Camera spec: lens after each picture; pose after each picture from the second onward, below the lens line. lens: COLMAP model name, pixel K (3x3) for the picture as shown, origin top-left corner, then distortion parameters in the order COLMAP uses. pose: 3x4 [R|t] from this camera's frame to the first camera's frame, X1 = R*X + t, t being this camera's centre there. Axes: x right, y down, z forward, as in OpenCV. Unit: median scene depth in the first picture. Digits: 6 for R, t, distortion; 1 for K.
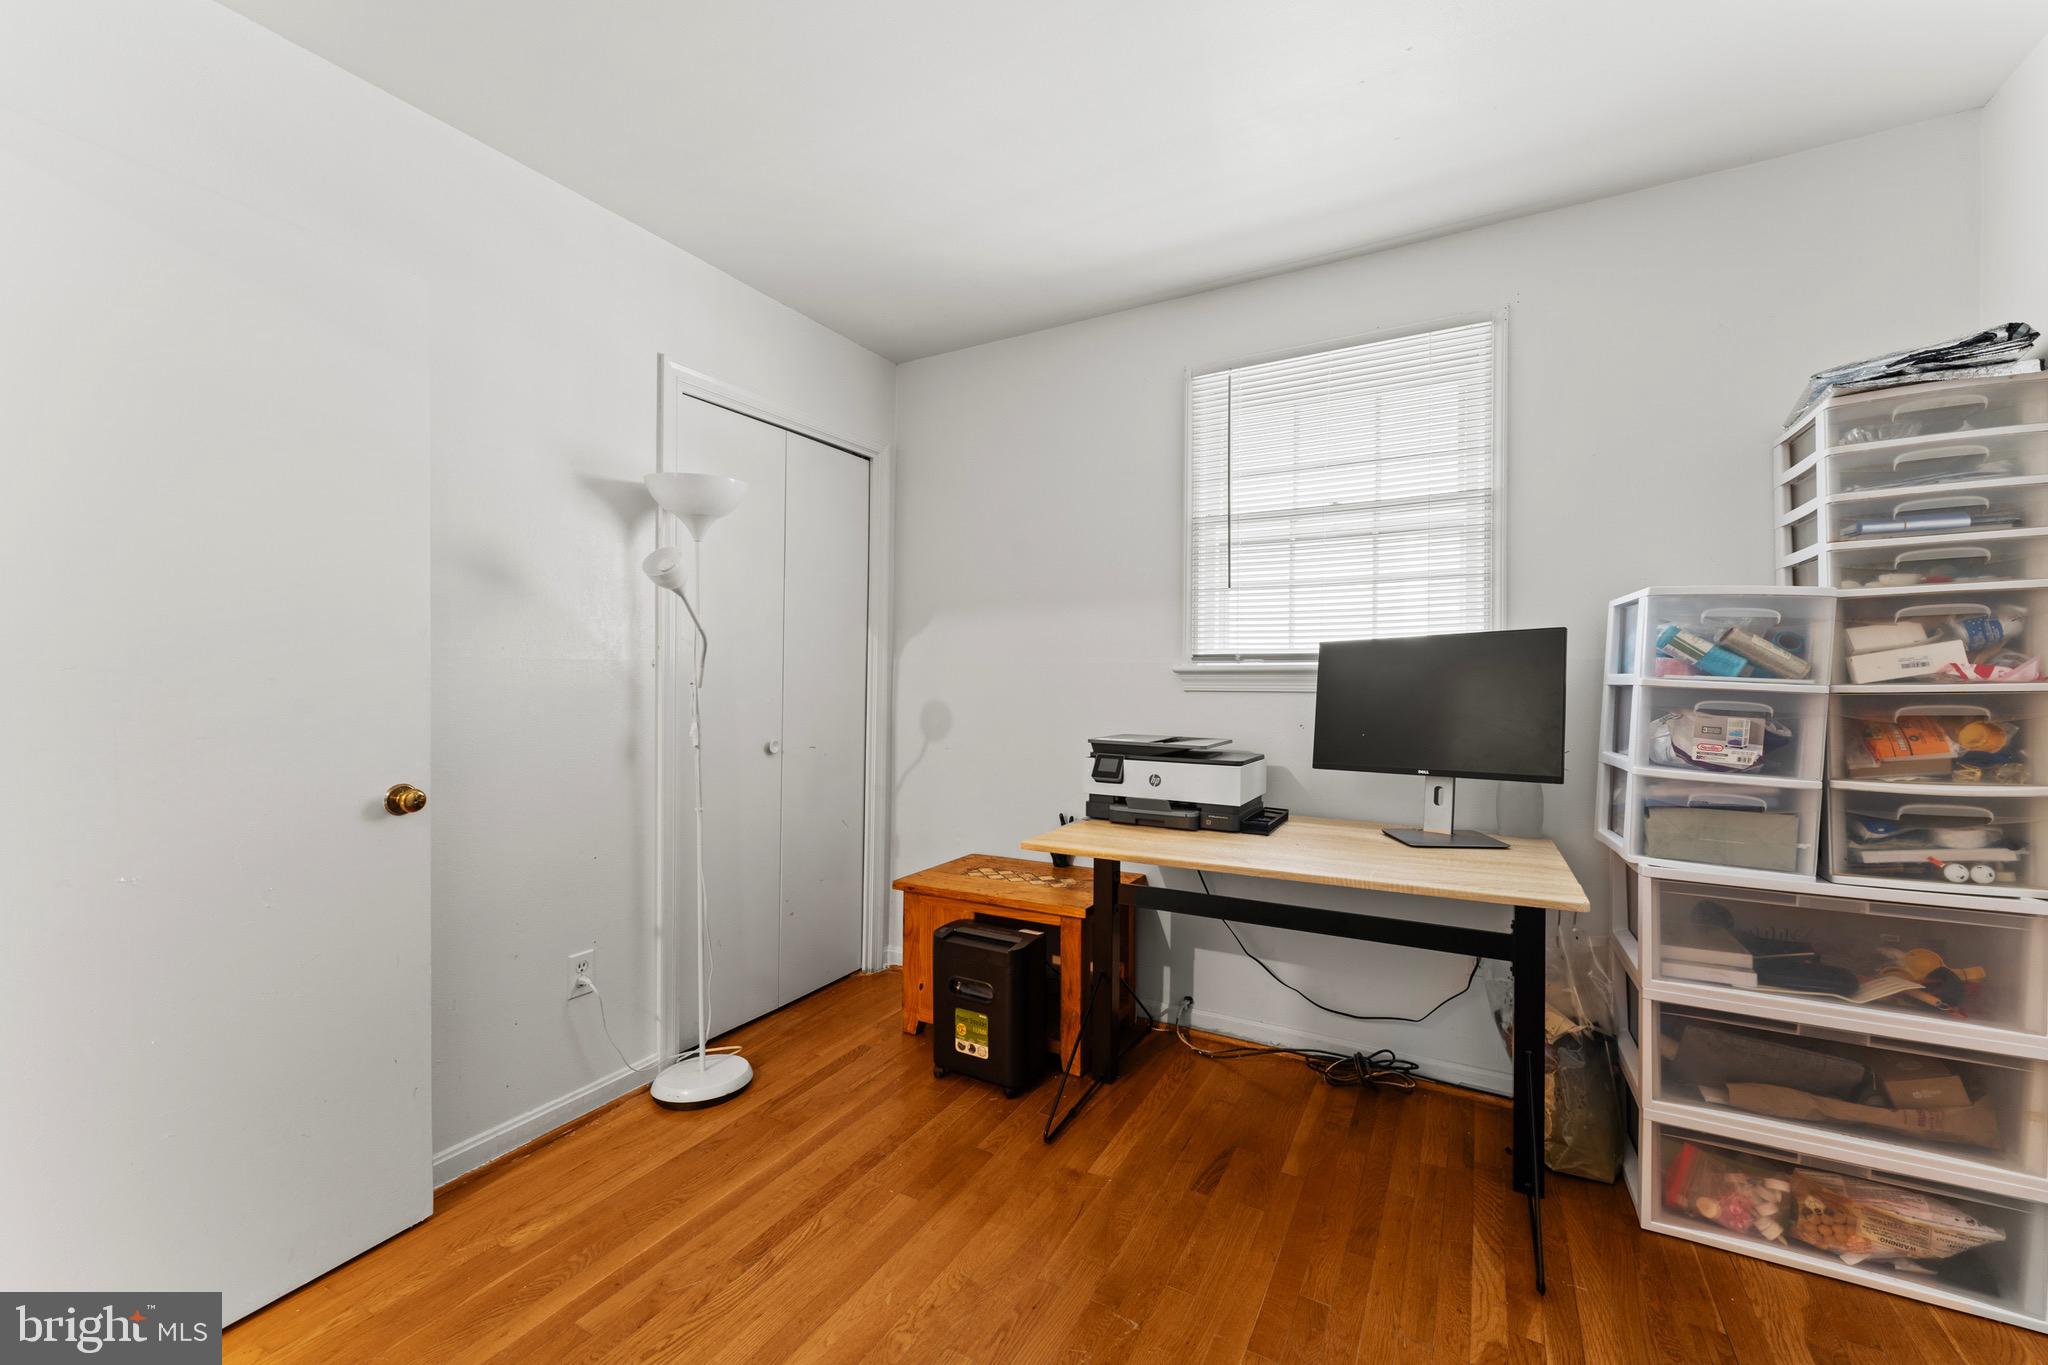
lens RADIAL K [[823.1, 0, 1034.1], [0, 823.1, 682.4], [0, 0, 1]] dist [0.001822, 0.000326]
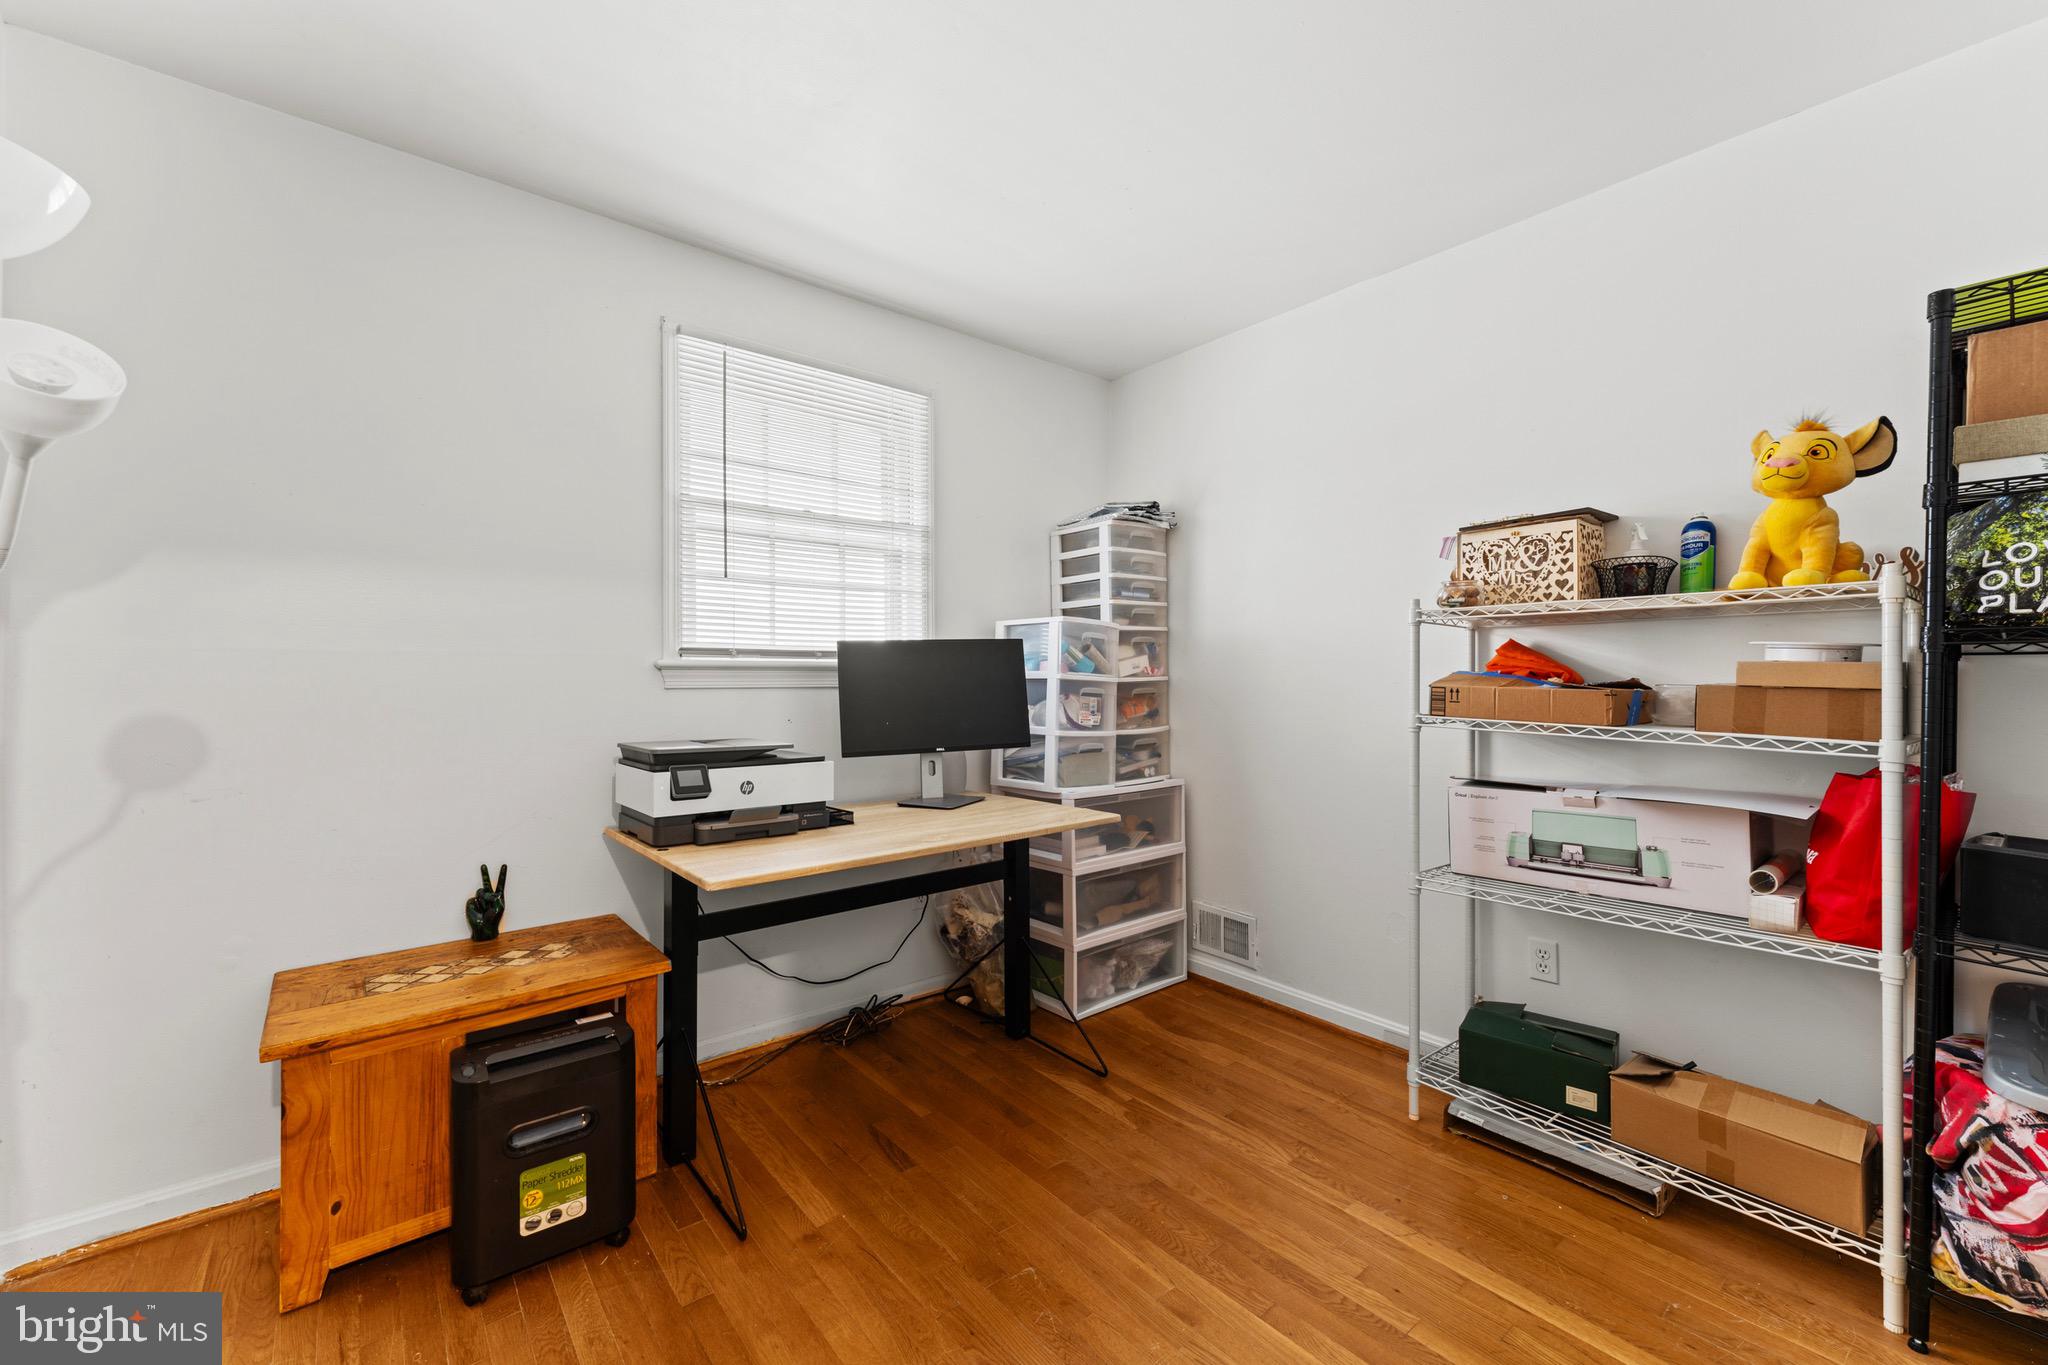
lens RADIAL K [[809.4, 0, 1014.8], [0, 809.4, 678.9], [0, 0, 1]] dist [0.000734, 0.000261]
pose [[0.372663, -0.005375, 0.927951, -0.572470], [0.004823, 0.999981, 0.003856, -0.002080], [-0.927954, 0.003039, 0.372682, 0.405481]]
